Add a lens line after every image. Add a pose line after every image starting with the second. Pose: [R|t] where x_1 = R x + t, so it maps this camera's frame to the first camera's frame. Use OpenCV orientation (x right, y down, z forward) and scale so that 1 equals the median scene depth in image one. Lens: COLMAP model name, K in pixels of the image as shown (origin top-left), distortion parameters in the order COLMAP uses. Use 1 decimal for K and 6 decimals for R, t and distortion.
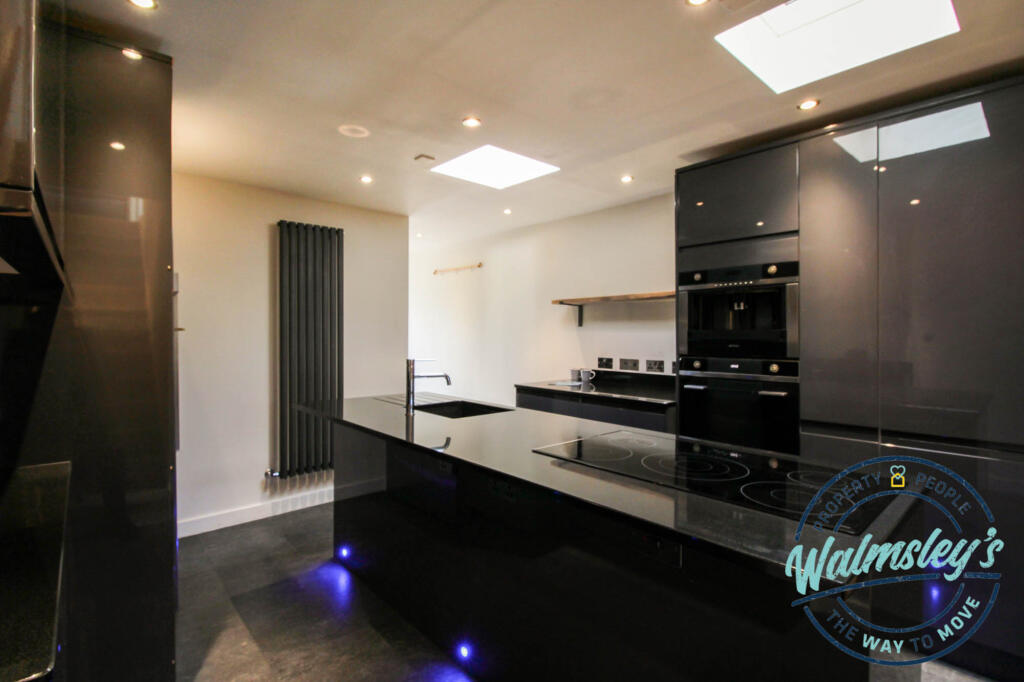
lens RADIAL K [[482.2, 0, 520.6], [0, 482.2, 340.5], [0, 0, 1]] dist [0.002570, 0.000315]
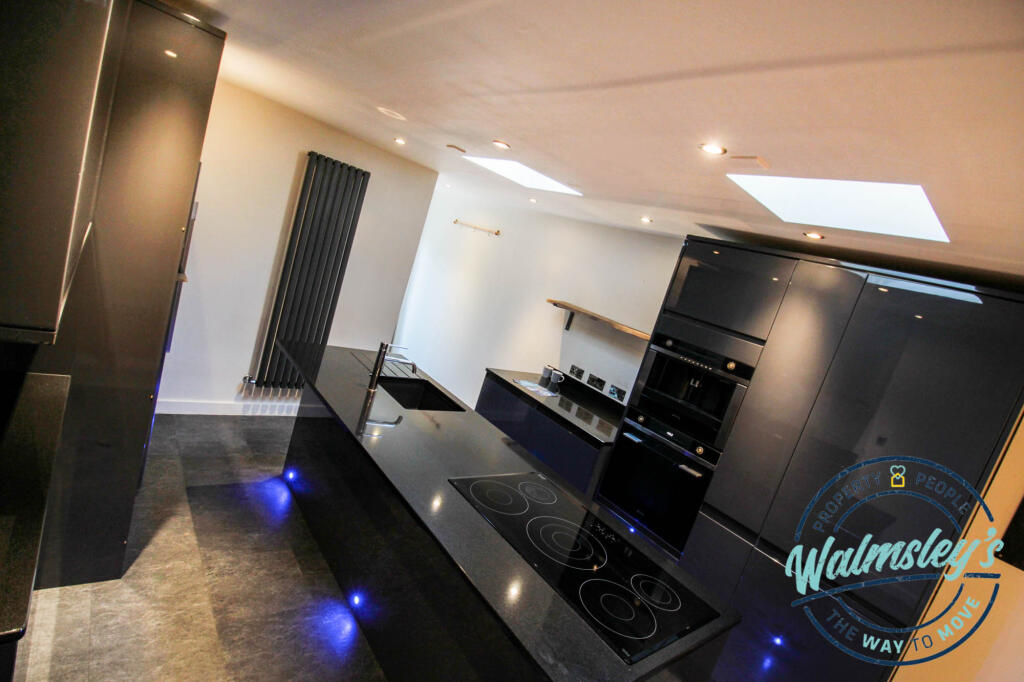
lens RADIAL K [[484.9, 0, 516.9], [0, 484.9, 350.7], [0, 0, 1]] dist [-0.001615, -0.000366]
pose [[0.952539, 0.304406, 0.002683, 0.049631], [-0.301283, 0.941431, 0.151449, -0.170384], [0.043577, -0.145069, 0.988461, -0.064068]]
